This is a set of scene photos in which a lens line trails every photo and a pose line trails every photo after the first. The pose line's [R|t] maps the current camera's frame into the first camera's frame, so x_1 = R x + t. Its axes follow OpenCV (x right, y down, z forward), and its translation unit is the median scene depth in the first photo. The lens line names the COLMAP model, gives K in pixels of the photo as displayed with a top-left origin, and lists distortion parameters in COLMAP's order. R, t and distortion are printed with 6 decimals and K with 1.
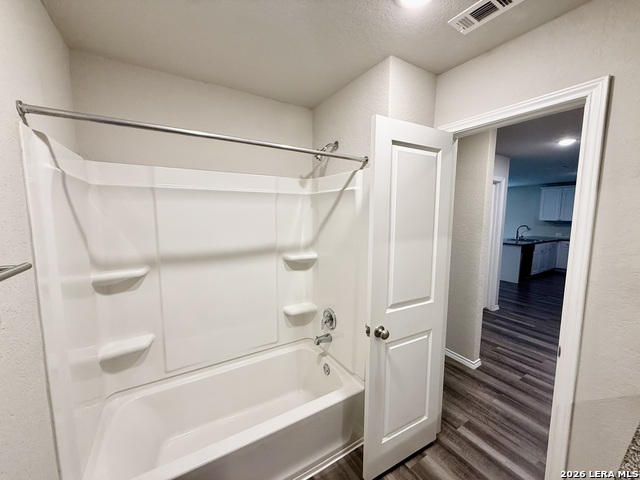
lens RADIAL K [[254.4, 0, 317.6], [0, 254.4, 240.3], [0, 0, 1]] dist [-0.000673, -0.000113]
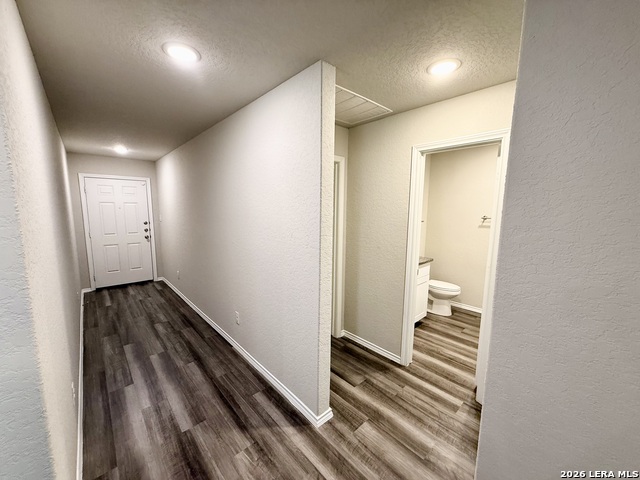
lens RADIAL K [[254.4, 0, 317.6], [0, 254.4, 240.3], [0, 0, 1]] dist [-0.000673, -0.000113]
pose [[-0.981733, 0.013115, -0.189814, 1.279273], [-0.032017, 0.972009, 0.232754, -0.153452], [0.187553, 0.234579, -0.953833, 1.655985]]
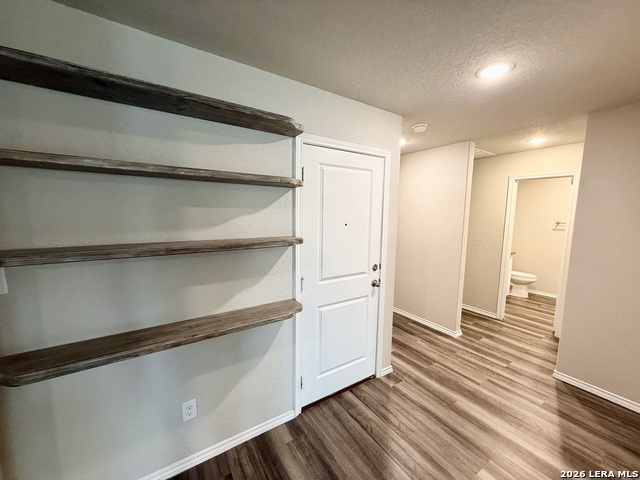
lens RADIAL K [[255.7, 0, 320.0], [0, 255.7, 240.0], [0, 0, 1]] dist [0.000563, 0.000058]
pose [[-0.999305, -0.012598, -0.035094, 2.041655], [-0.020011, 0.975370, 0.219665, -0.239503], [0.031463, 0.220215, -0.974944, 2.370727]]
